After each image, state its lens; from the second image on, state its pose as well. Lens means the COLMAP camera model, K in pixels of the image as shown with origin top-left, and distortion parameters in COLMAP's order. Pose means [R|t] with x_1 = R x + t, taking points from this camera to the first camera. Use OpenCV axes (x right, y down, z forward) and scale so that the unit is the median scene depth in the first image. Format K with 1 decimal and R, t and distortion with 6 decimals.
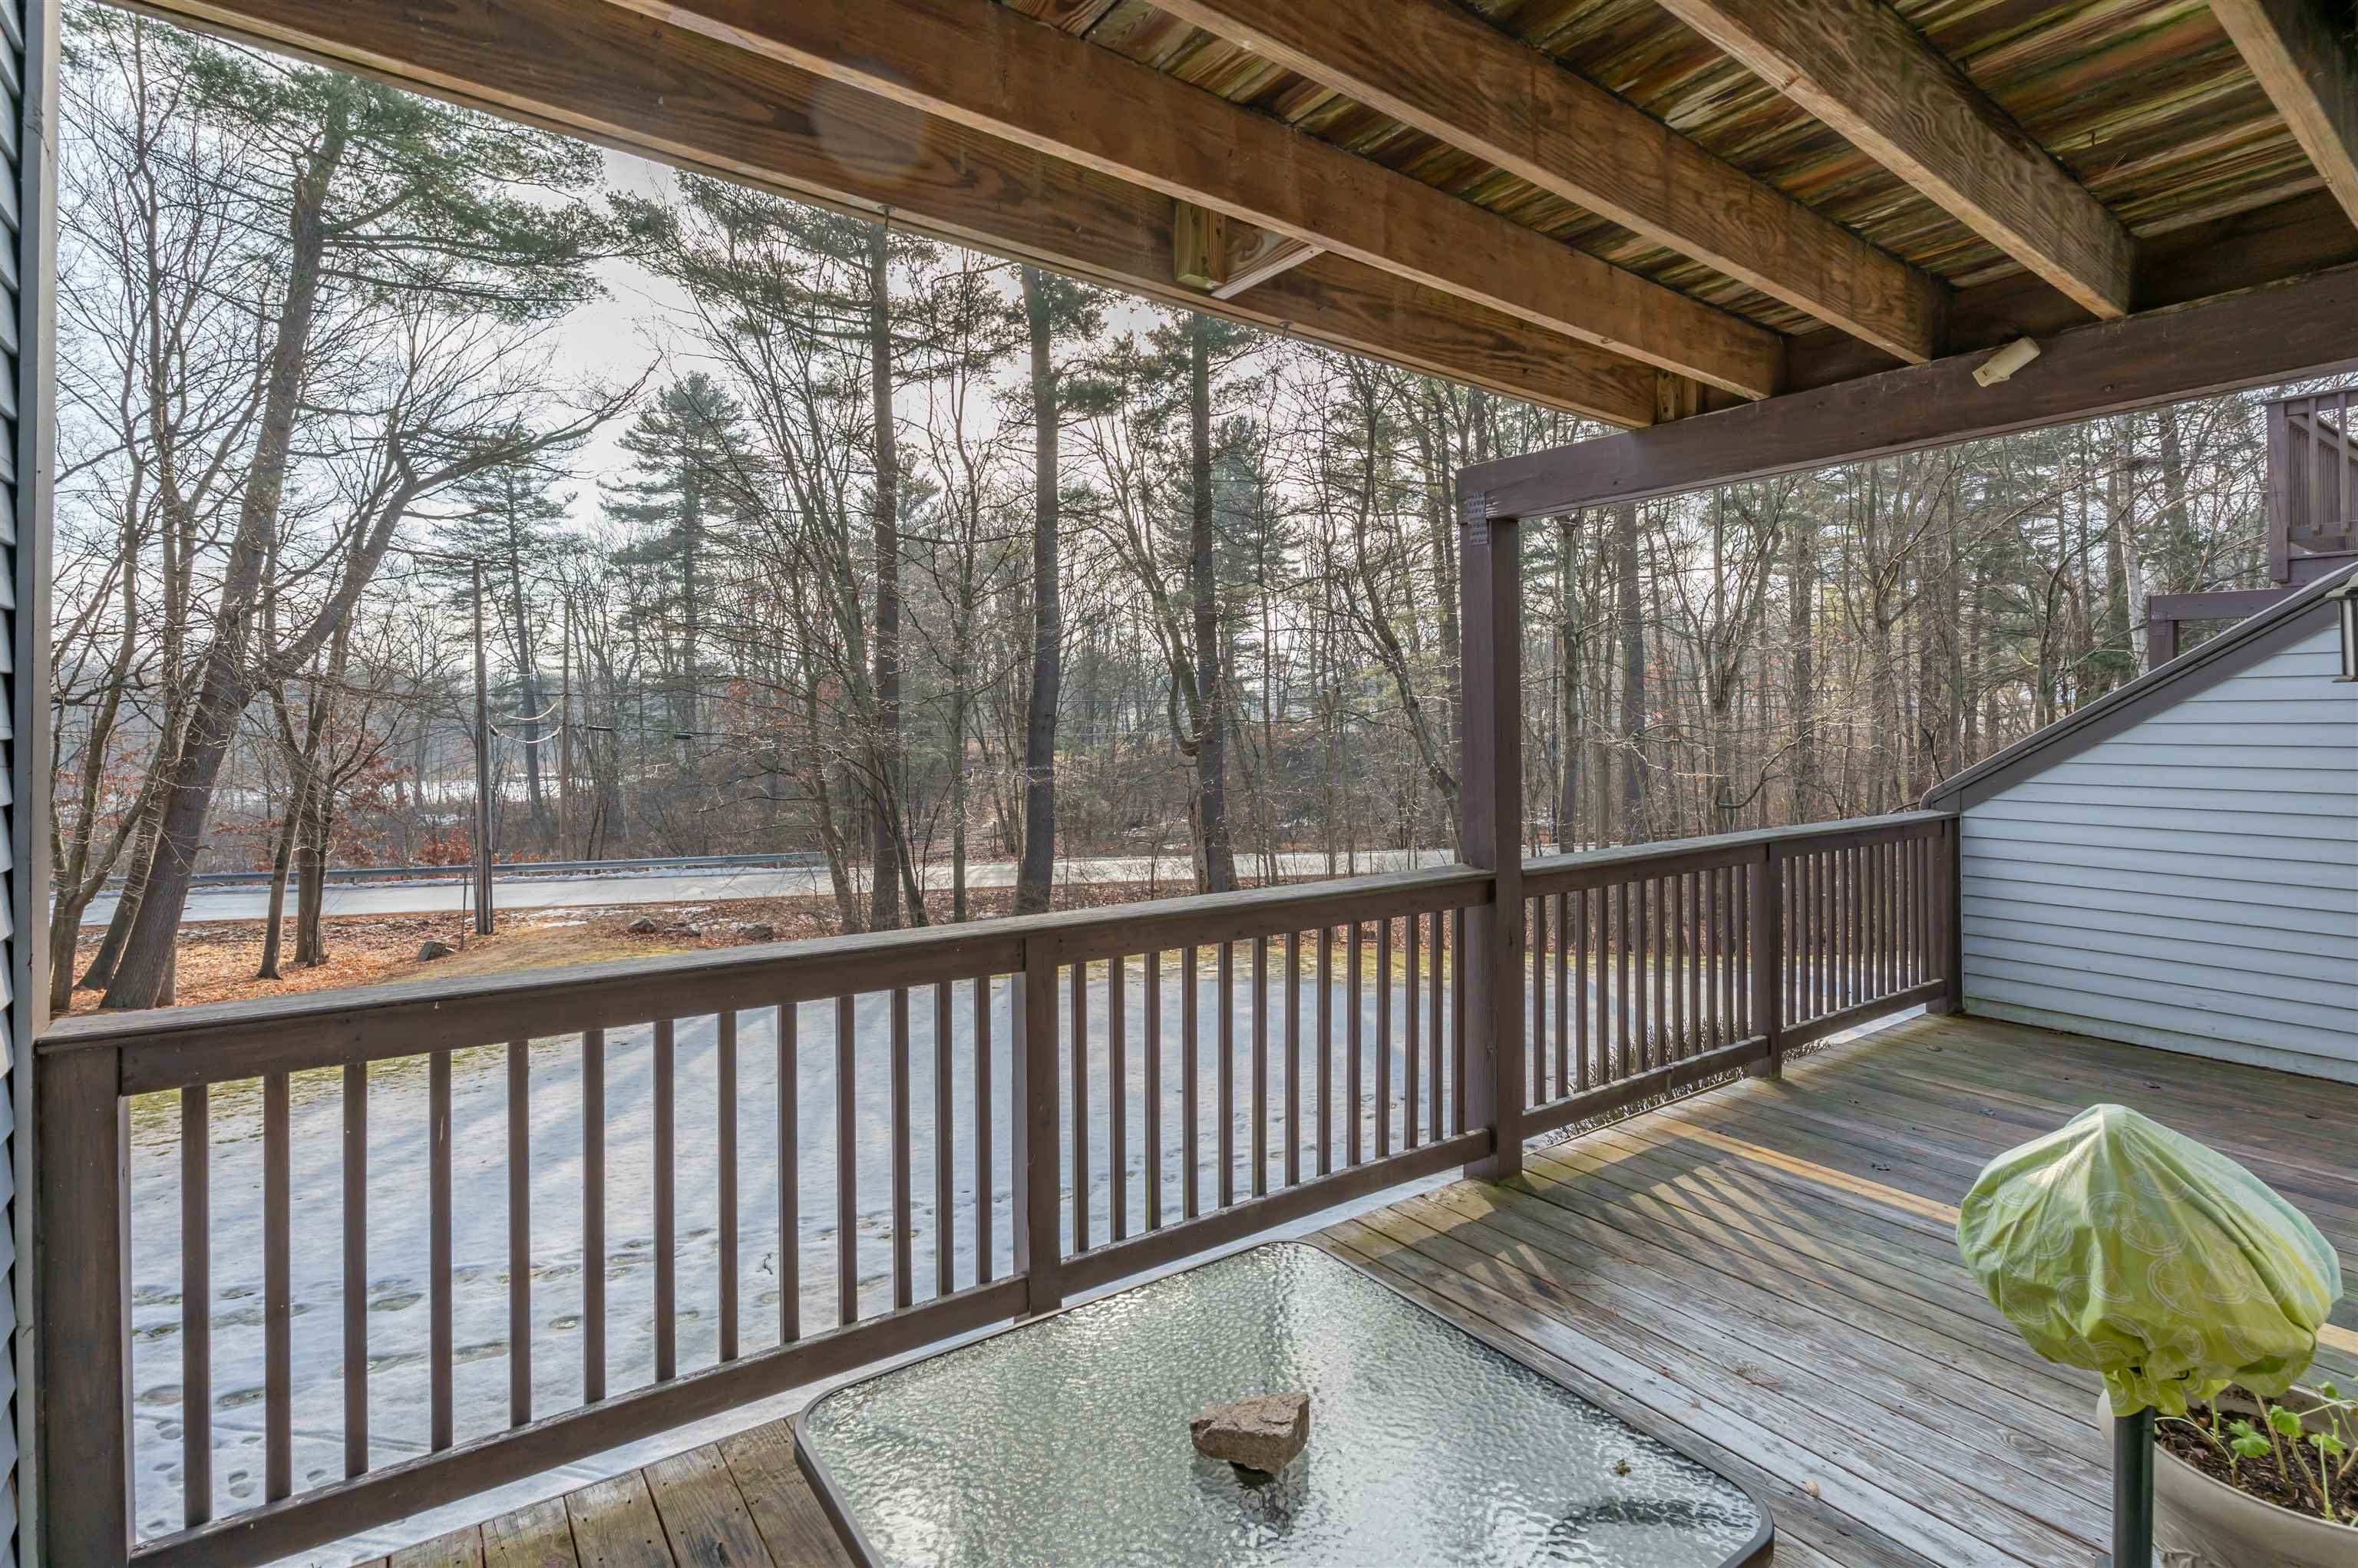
lens RADIAL K [[1144.4, 0, 1235.9], [0, 1144.4, 723.3], [0, 0, 1]] dist [0.000998, 0.000229]
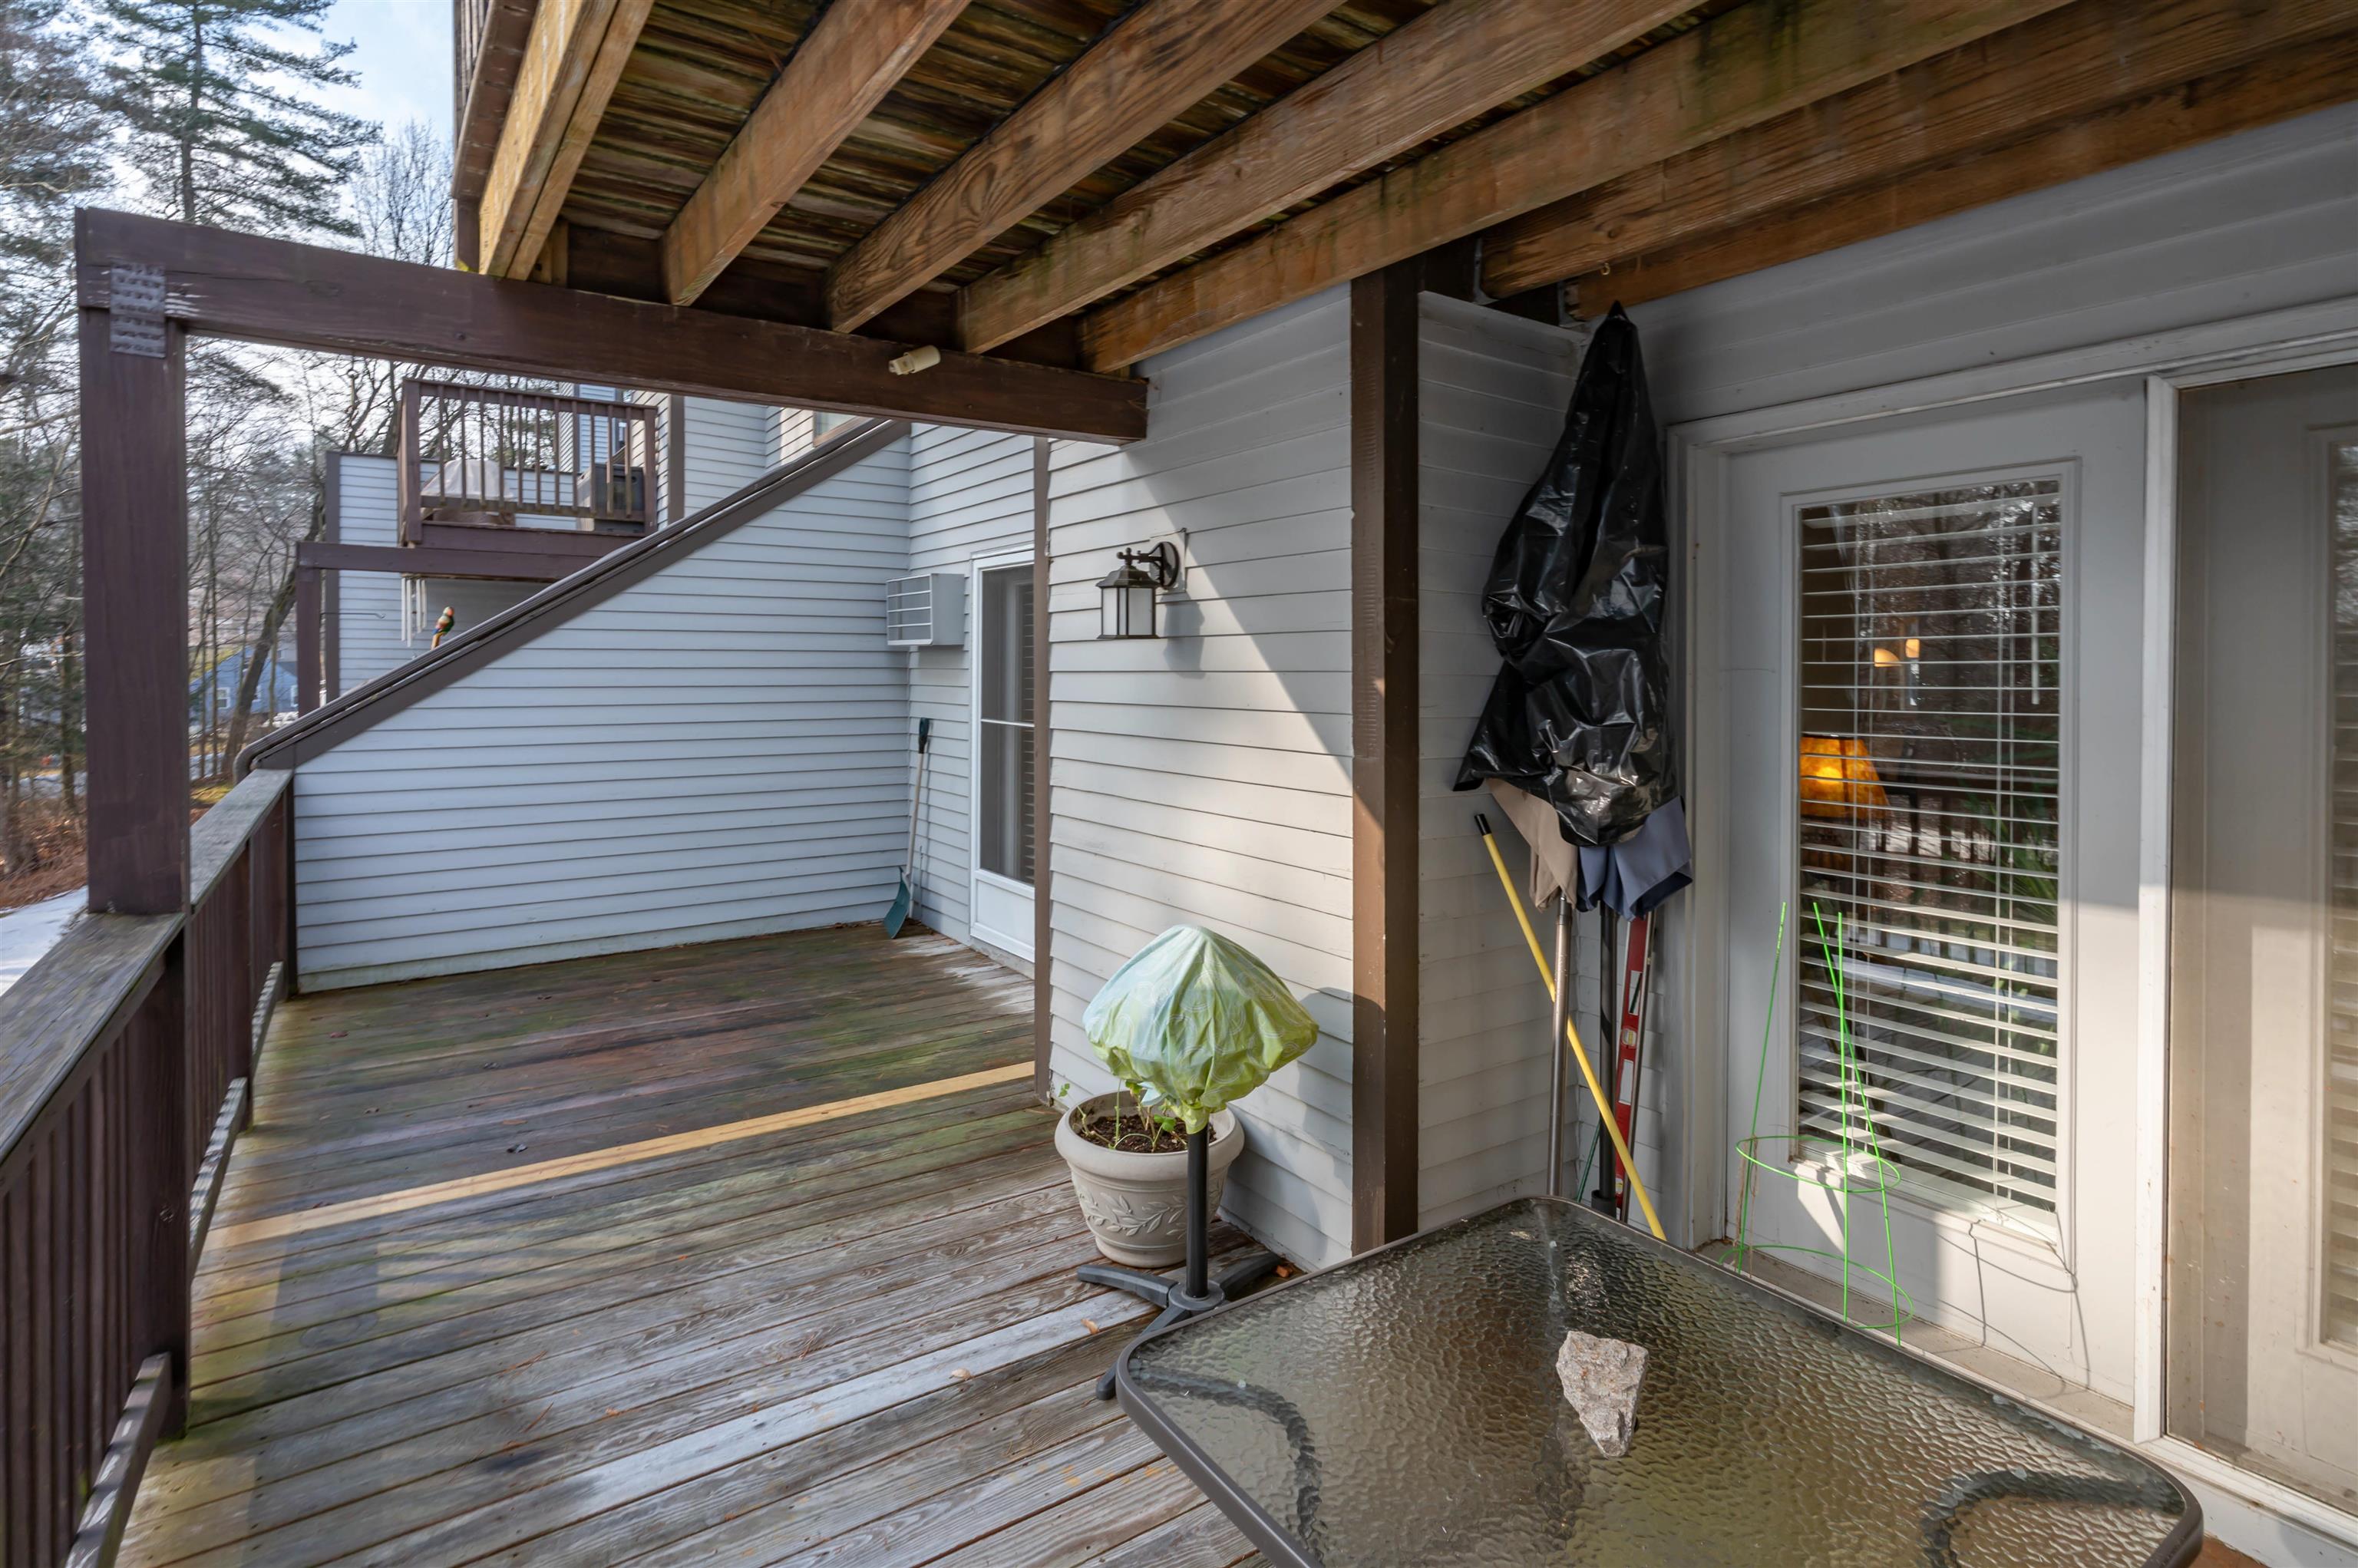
lens RADIAL K [[1144.4, 0, 1147.0], [0, 1144.4, 685.3], [0, 0, 1]] dist [0.000998, 0.000229]
pose [[0.066809, -0.014161, 0.997665, -0.356926], [0.001599, 0.999900, 0.014085, 0.003212], [-0.997765, 0.000655, 0.066825, 0.489915]]
